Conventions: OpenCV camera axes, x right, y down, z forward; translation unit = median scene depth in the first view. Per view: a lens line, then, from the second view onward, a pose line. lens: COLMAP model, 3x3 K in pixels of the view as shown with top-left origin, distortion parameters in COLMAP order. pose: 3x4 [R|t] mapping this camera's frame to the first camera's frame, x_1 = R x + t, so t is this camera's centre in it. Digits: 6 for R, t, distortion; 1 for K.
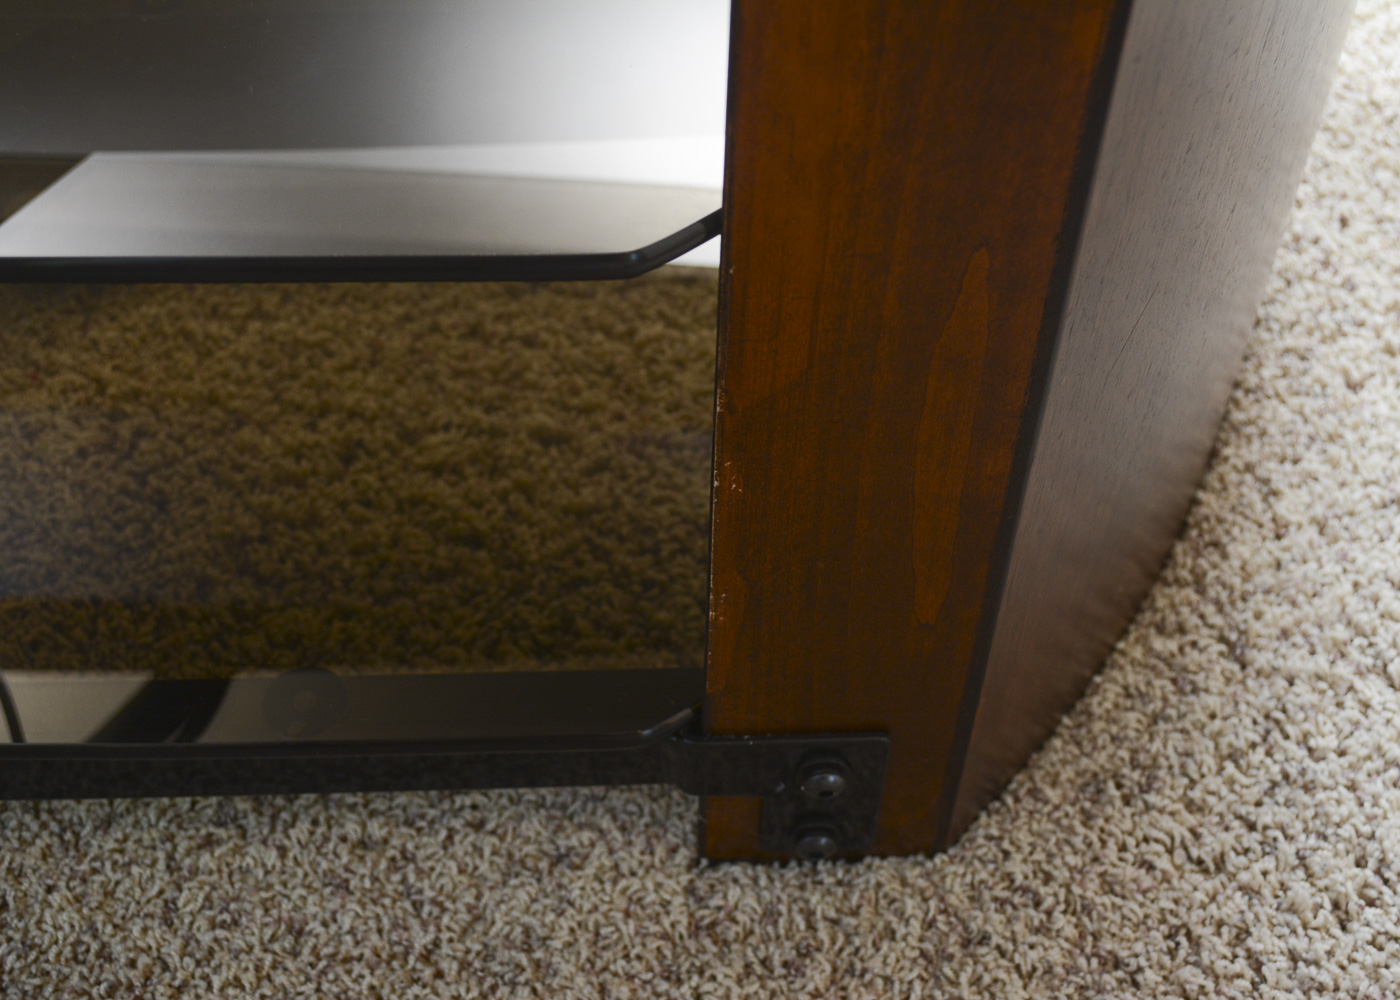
lens RADIAL K [[1991.7, 0, 699.0], [0, 1991.7, 500.6], [0, 0, 1]] dist [-0.023228, 0.000000]
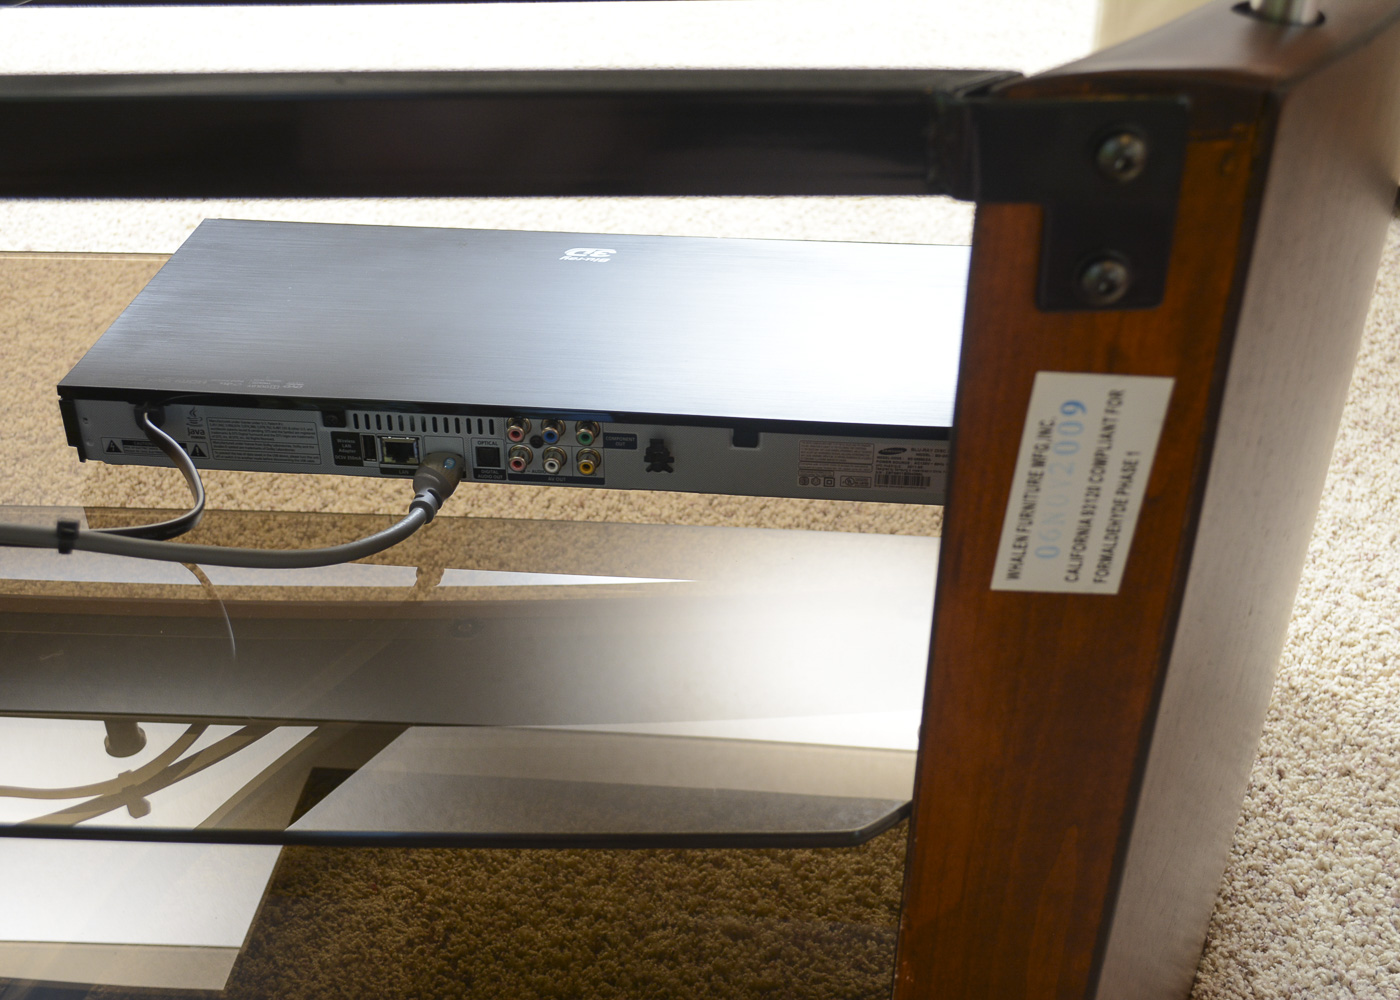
lens RADIAL K [[1588.9, 0, 699.5], [0, 1588.9, 501.4], [0, 0, 1]] dist [-0.052155, 0.000000]
pose [[0.999703, -0.003219, -0.024147, -0.073346], [-0.003629, 0.960497, -0.278267, -0.013535], [0.024089, 0.278272, 0.960200, -0.170739]]
